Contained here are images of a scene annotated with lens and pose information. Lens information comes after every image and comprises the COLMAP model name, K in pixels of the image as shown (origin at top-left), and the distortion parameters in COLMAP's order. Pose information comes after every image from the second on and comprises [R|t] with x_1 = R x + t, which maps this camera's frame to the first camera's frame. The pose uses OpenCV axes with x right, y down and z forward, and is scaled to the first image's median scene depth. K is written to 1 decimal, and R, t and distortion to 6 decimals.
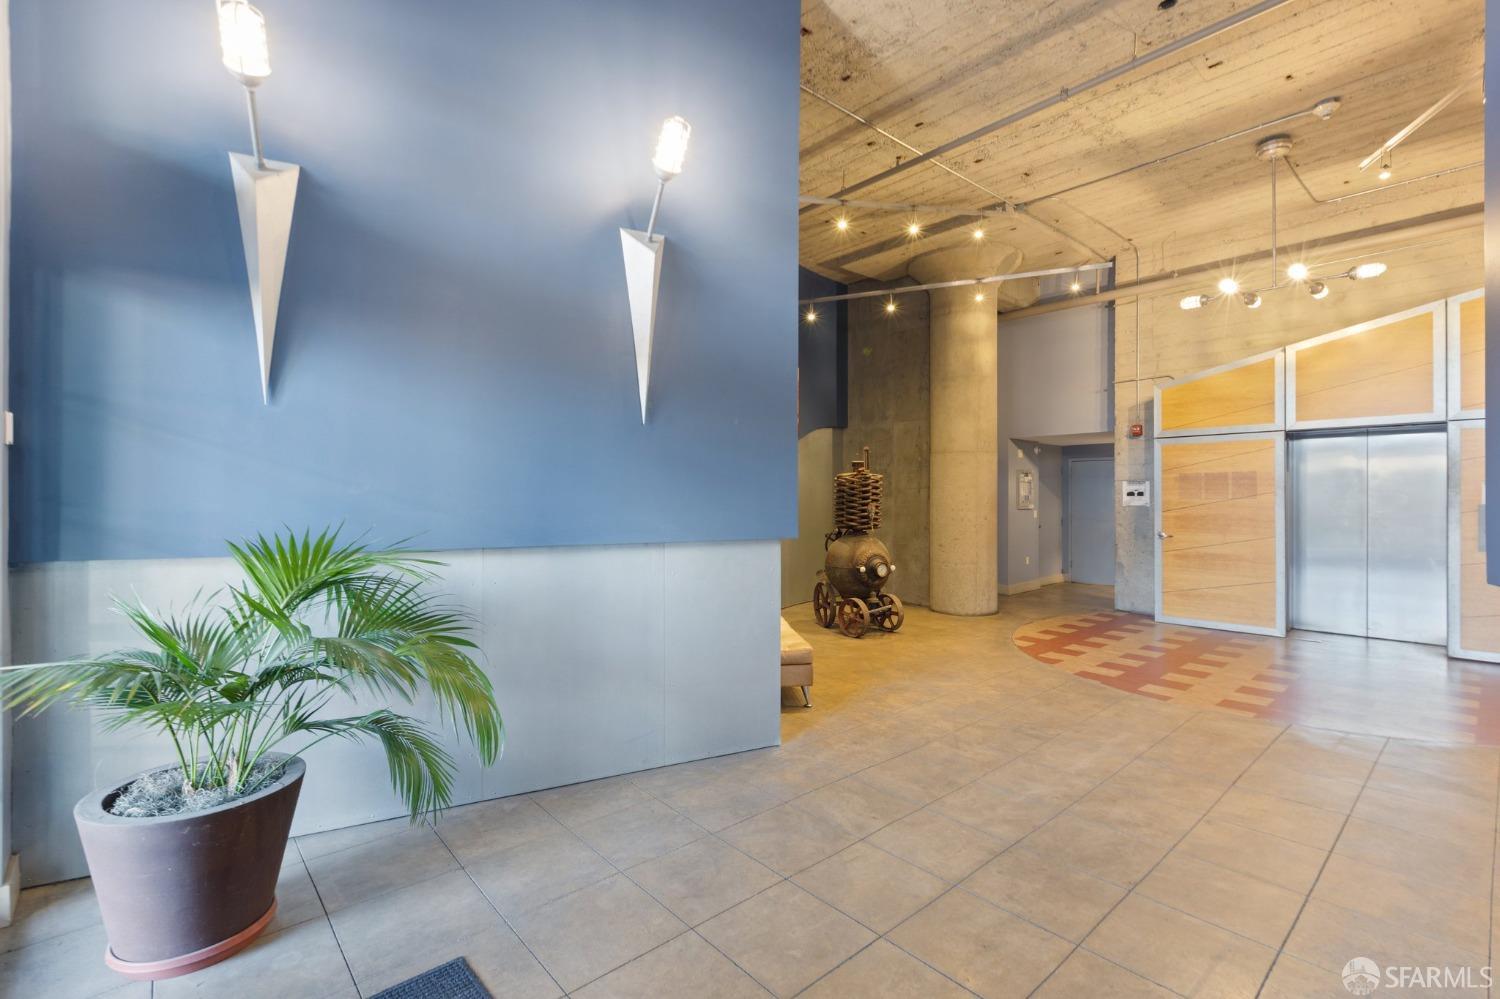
lens RADIAL K [[678.5, 0, 750.0], [0, 678.5, 499.5], [0, 0, 1]] dist [0.000355, -0.000159]
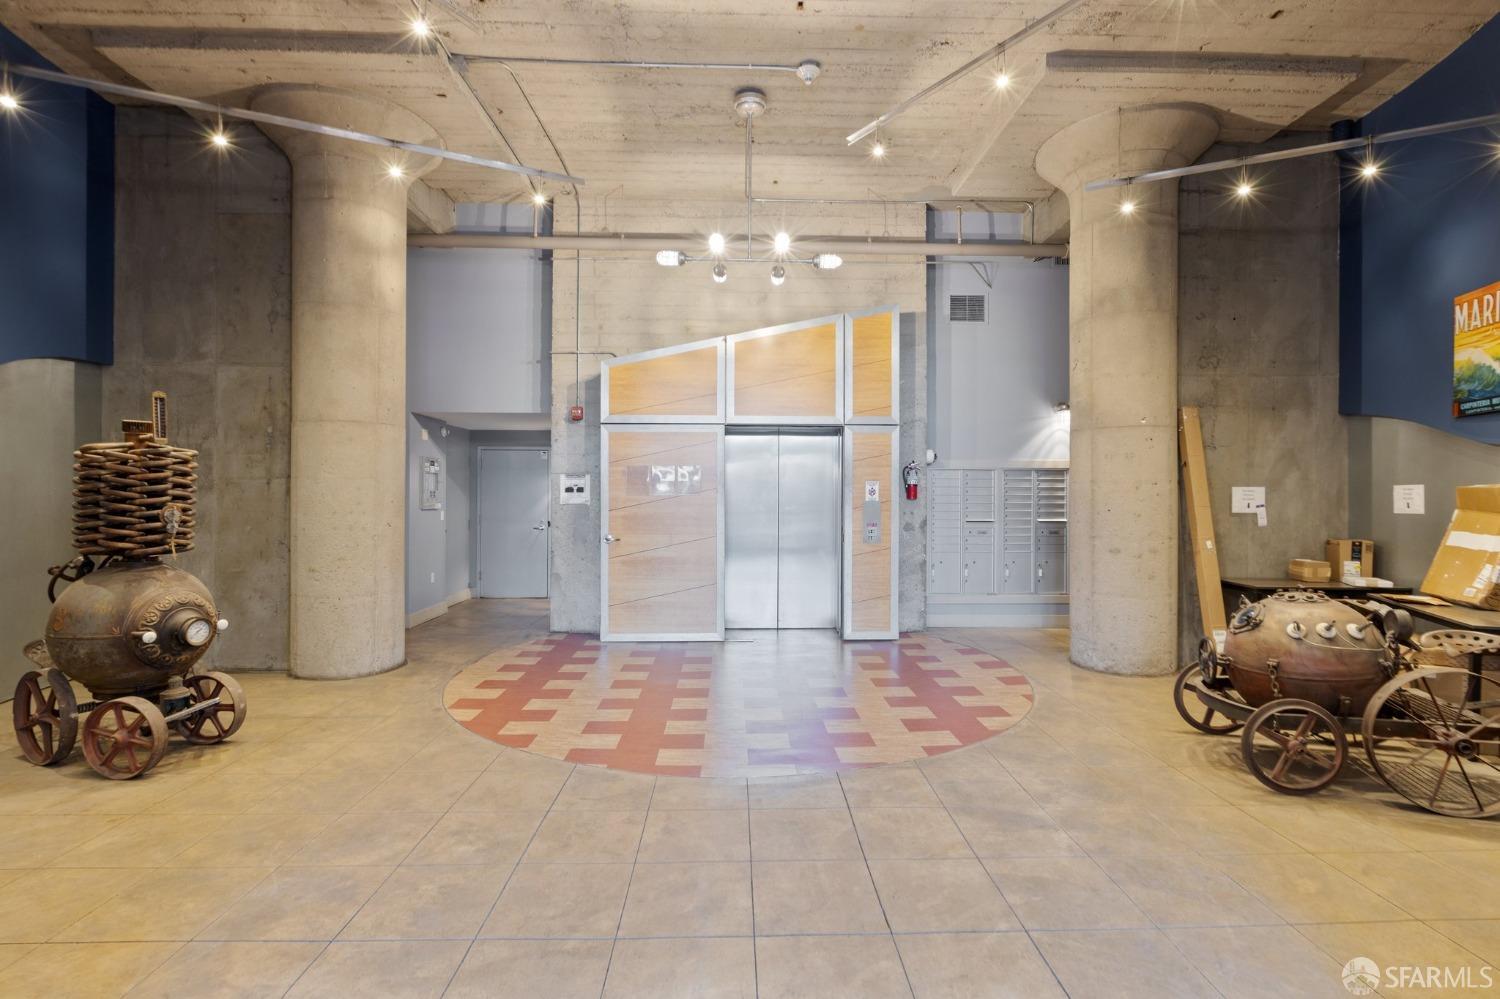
lens RADIAL K [[702.9, 0, 756.6], [0, 702.9, 493.1], [0, 0, 1]] dist [-0.003459, -0.000812]
pose [[0.635084, 0.003957, 0.772433, 0.056409], [0.000238, 0.999986, -0.005318, 0.000648], [-0.772443, 0.003561, 0.635074, 0.359663]]
